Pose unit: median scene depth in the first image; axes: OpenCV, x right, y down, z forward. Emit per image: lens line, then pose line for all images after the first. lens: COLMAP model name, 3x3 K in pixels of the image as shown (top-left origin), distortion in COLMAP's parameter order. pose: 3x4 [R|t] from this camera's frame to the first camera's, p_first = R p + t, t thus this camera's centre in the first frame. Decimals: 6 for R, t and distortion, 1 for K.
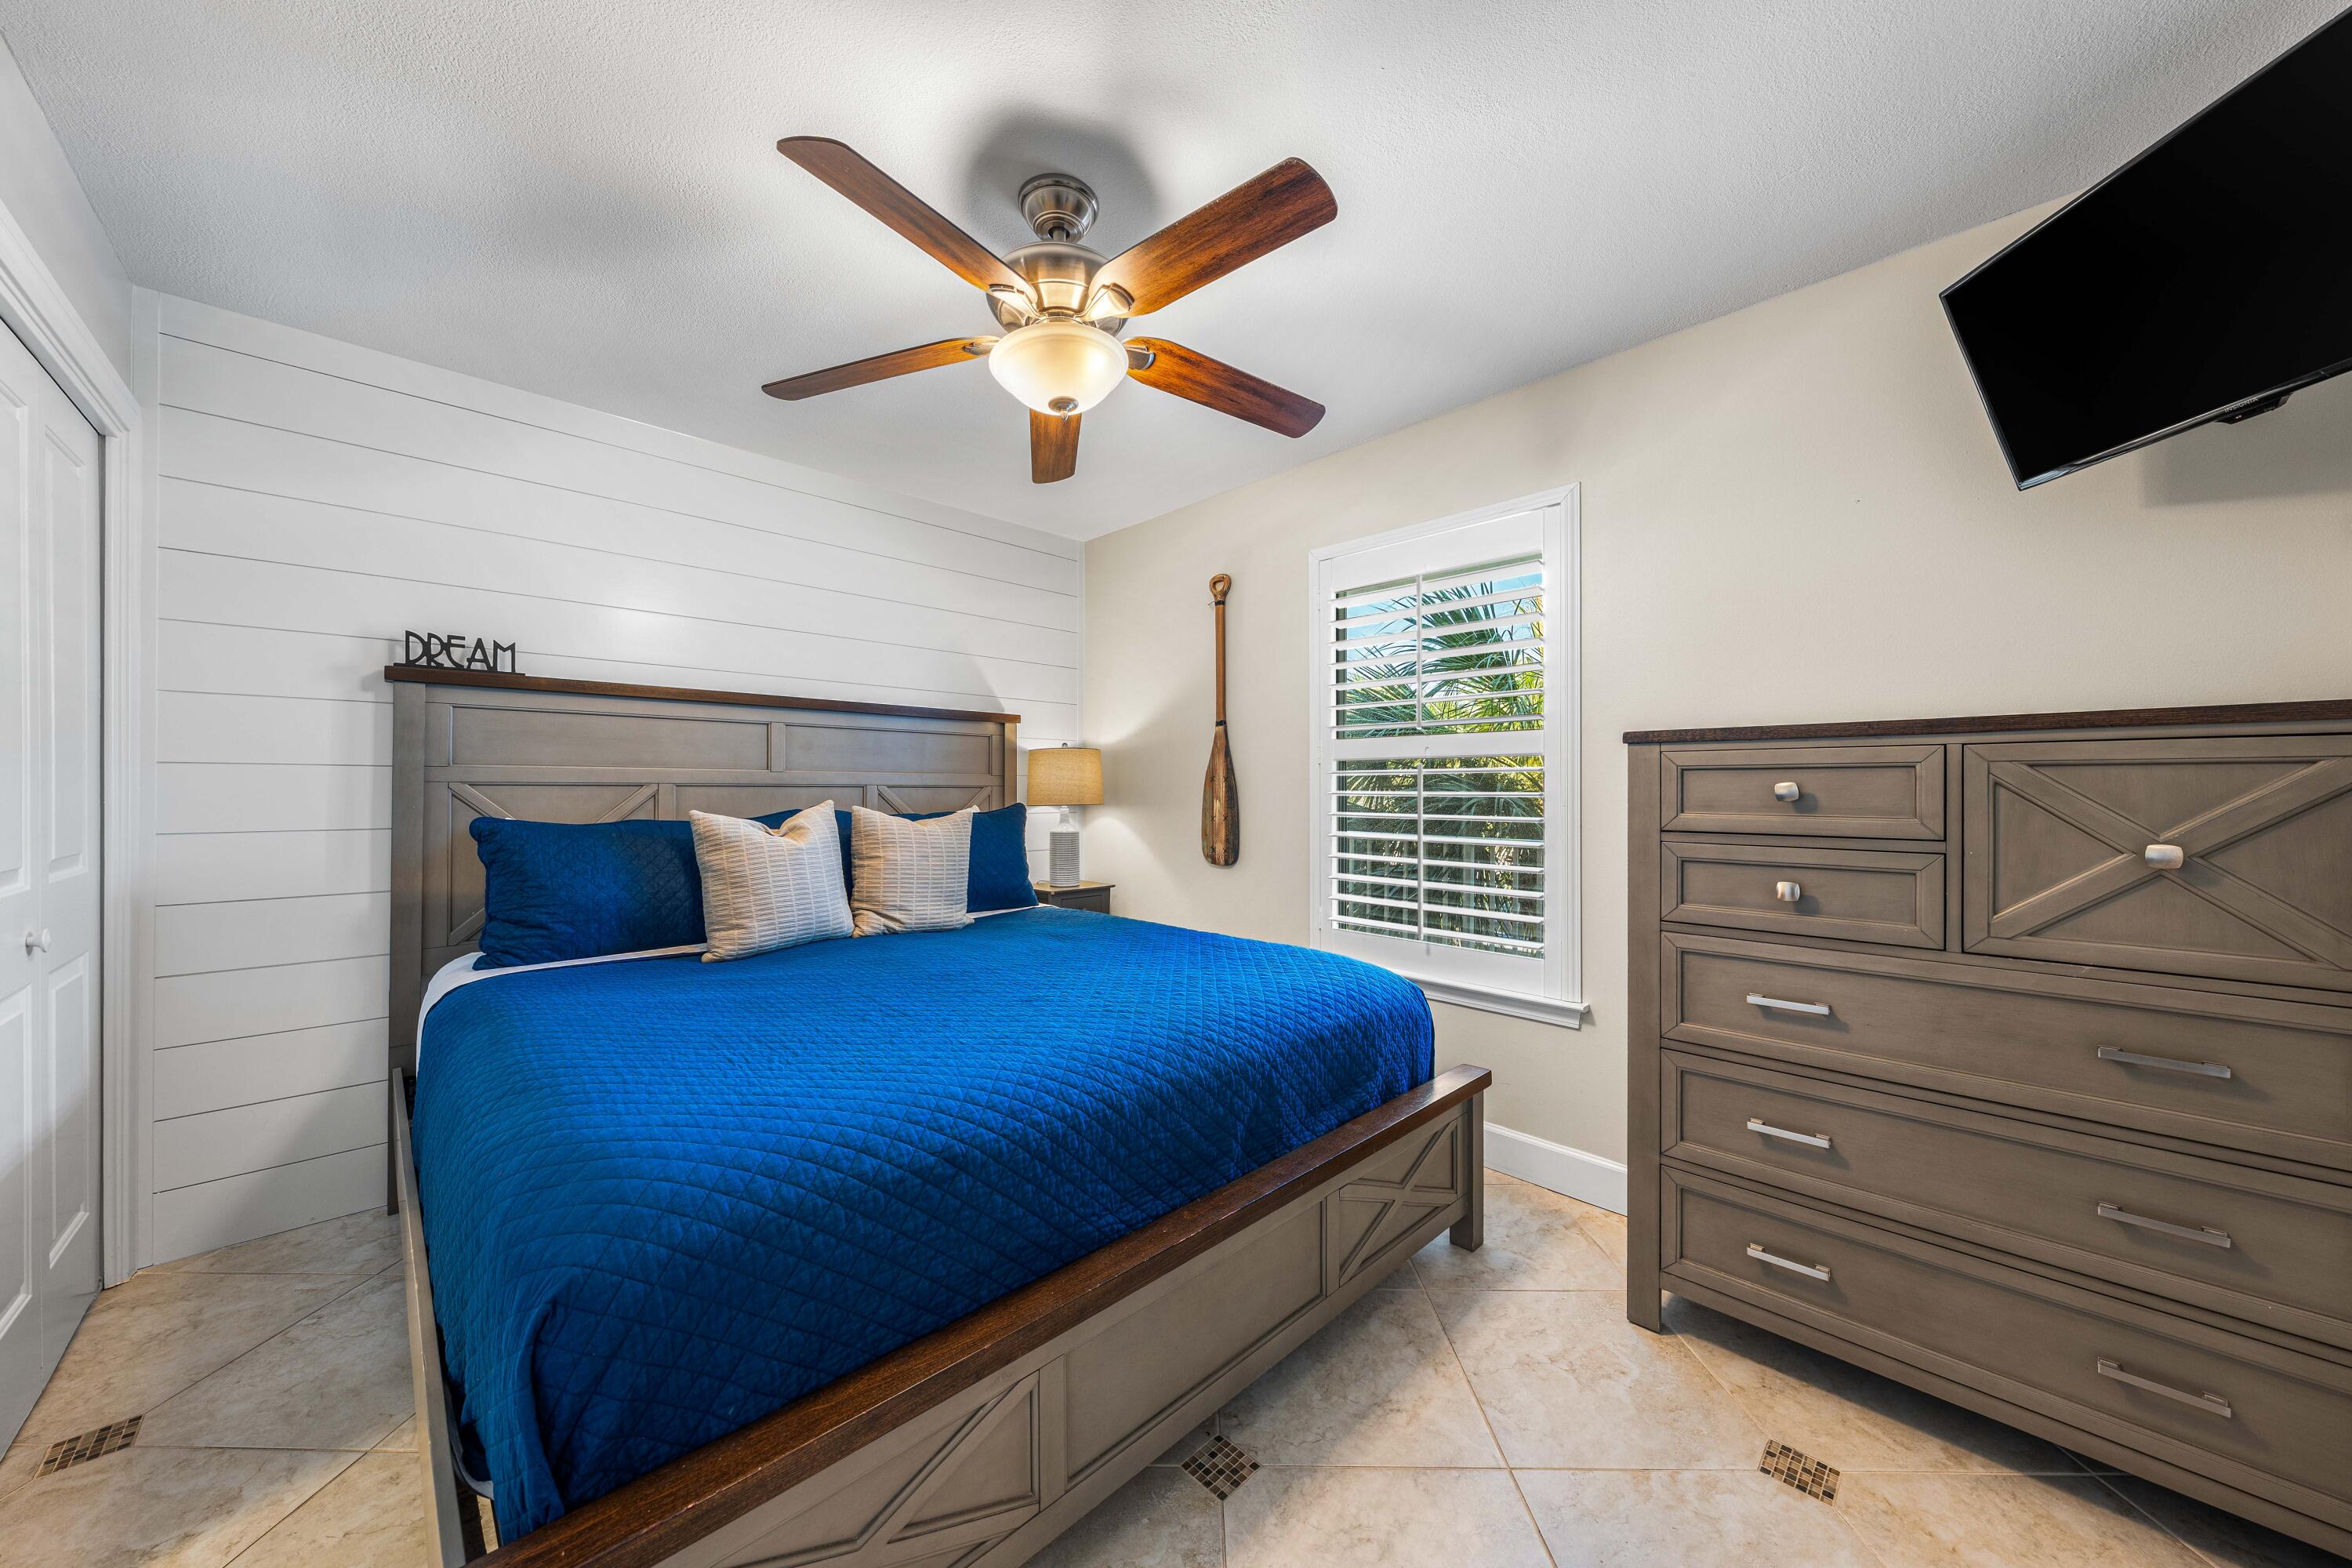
lens RADIAL K [[799.6, 0, 1172.4], [0, 799.6, 788.8], [0, 0, 1]] dist [-0.001462, -0.000123]
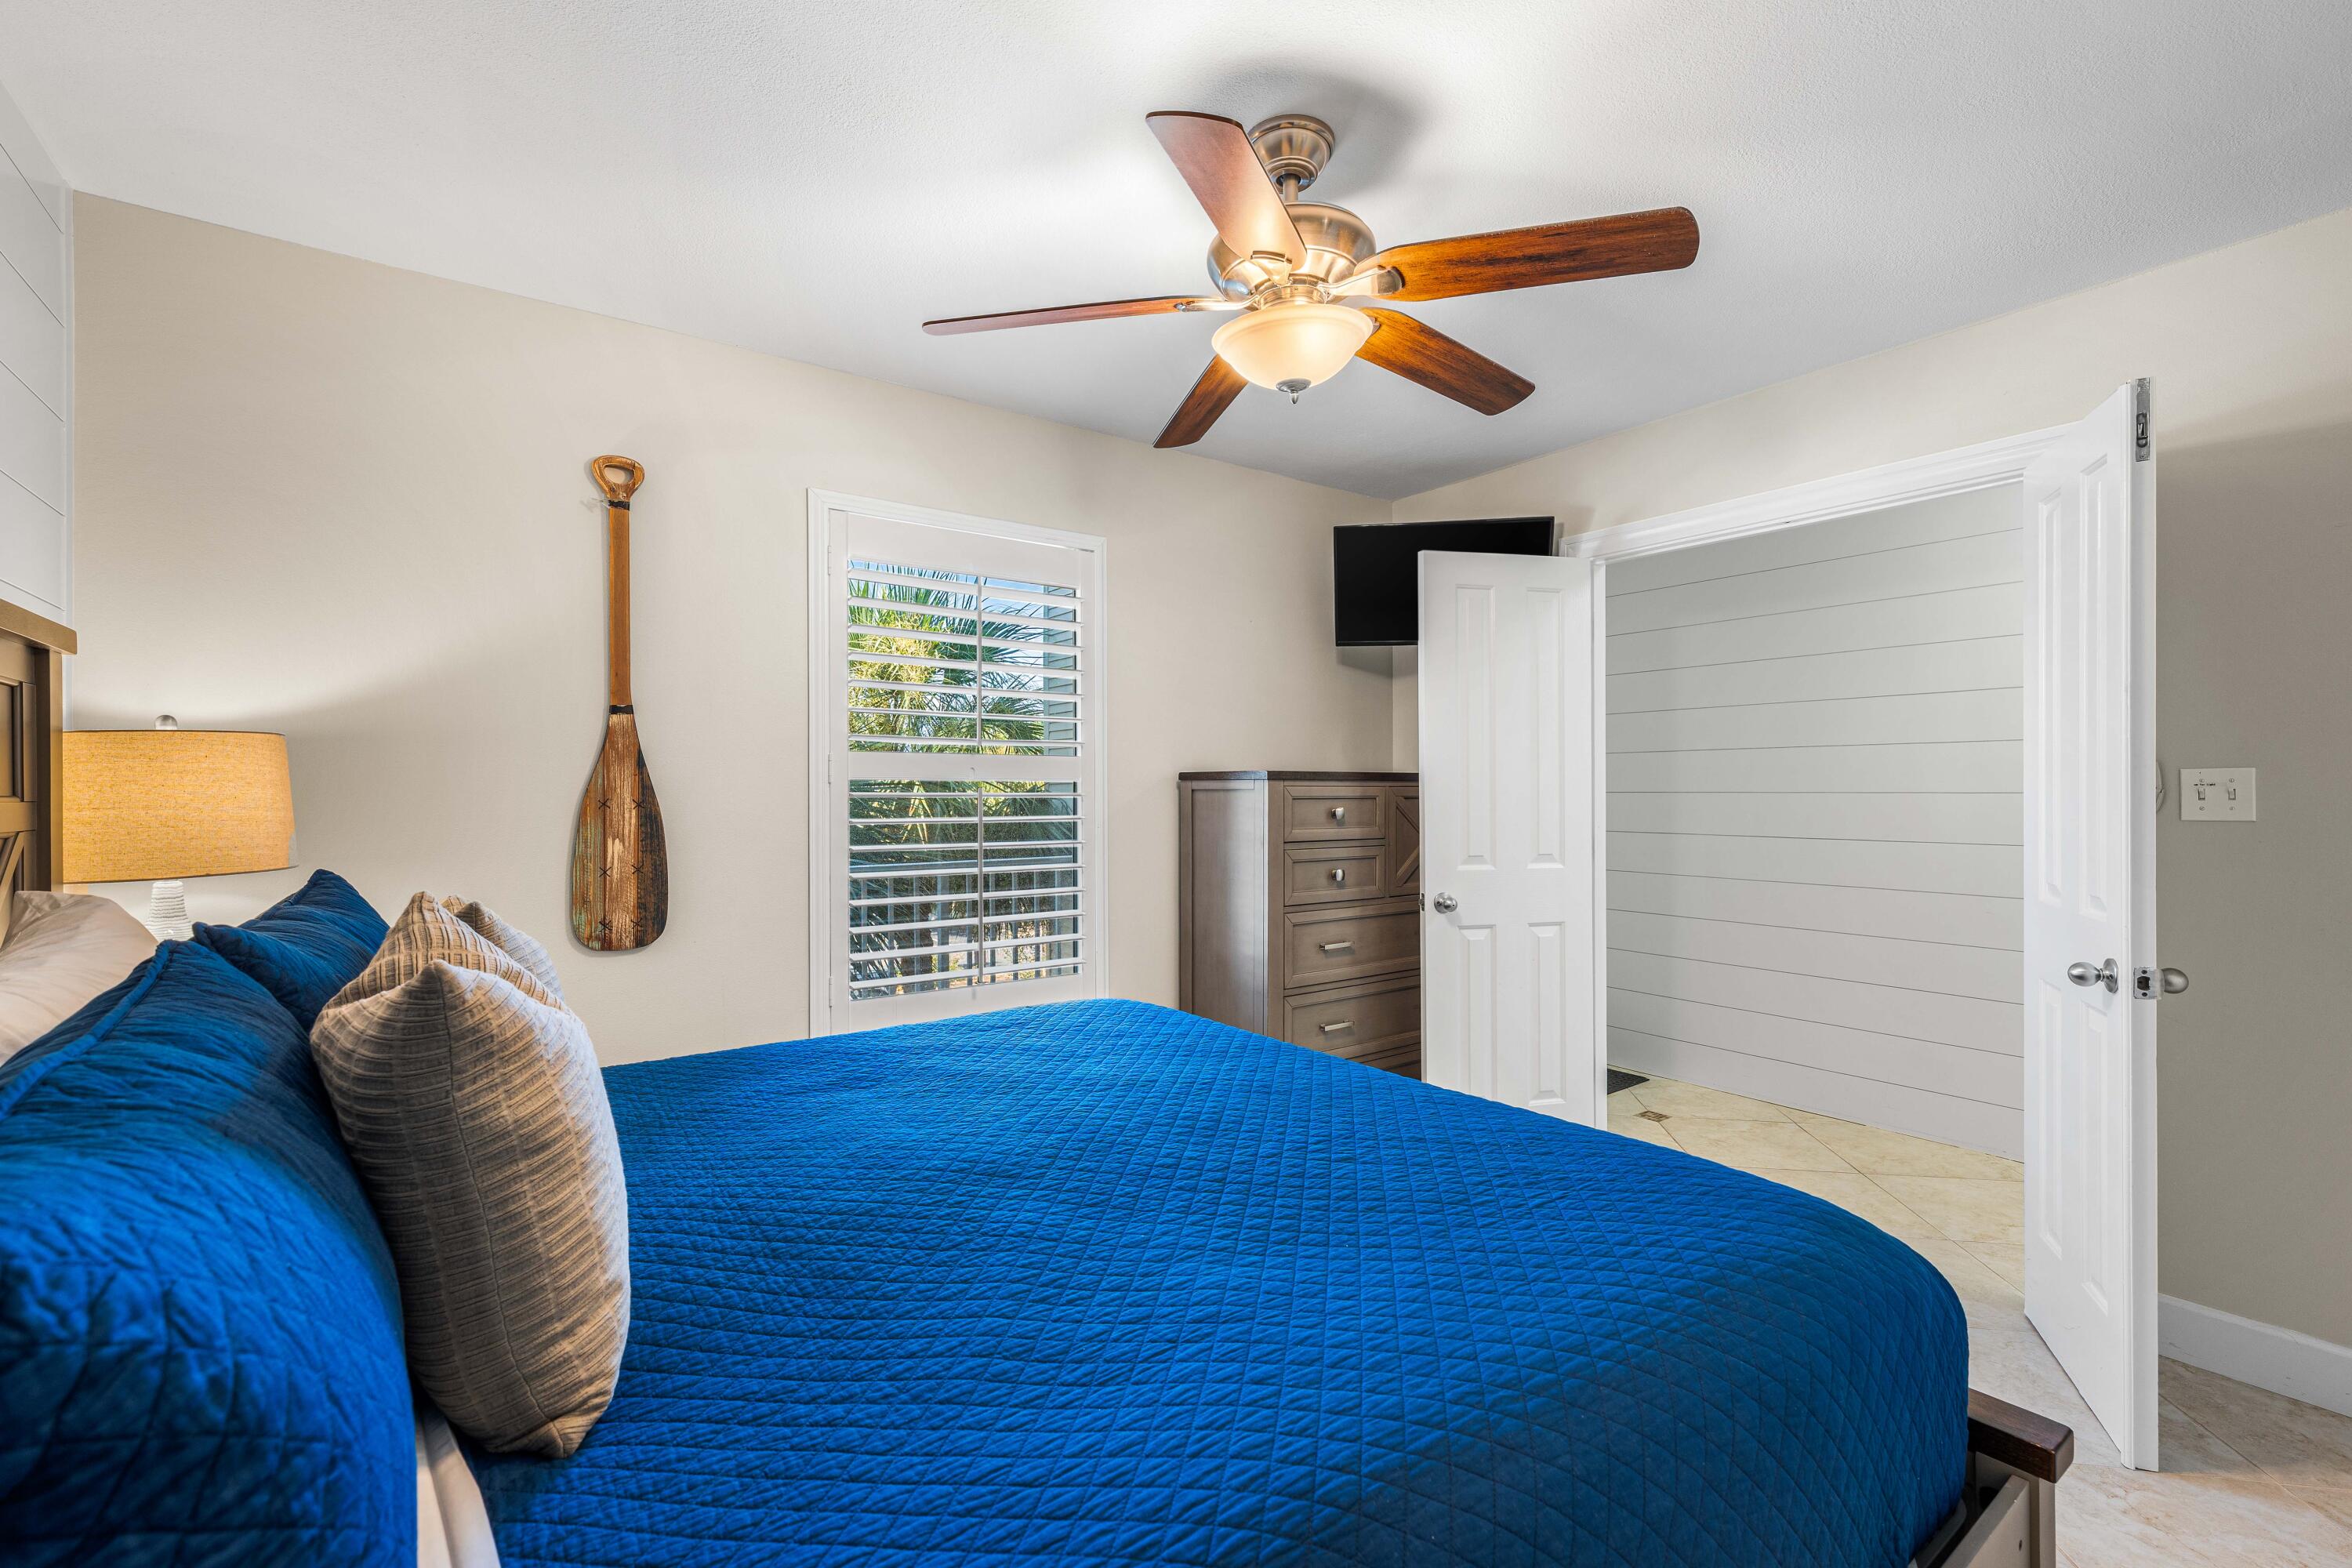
lens RADIAL K [[1038.1, 0, 1177.9], [0, 1038.1, 804.0], [0, 0, 1]] dist [0.000212, -0.000044]
pose [[0.144254, -0.010835, 0.989481, -0.790478], [0.004998, 0.999935, 0.010221, -0.022322], [-0.989528, 0.003471, 0.144299, 0.595166]]
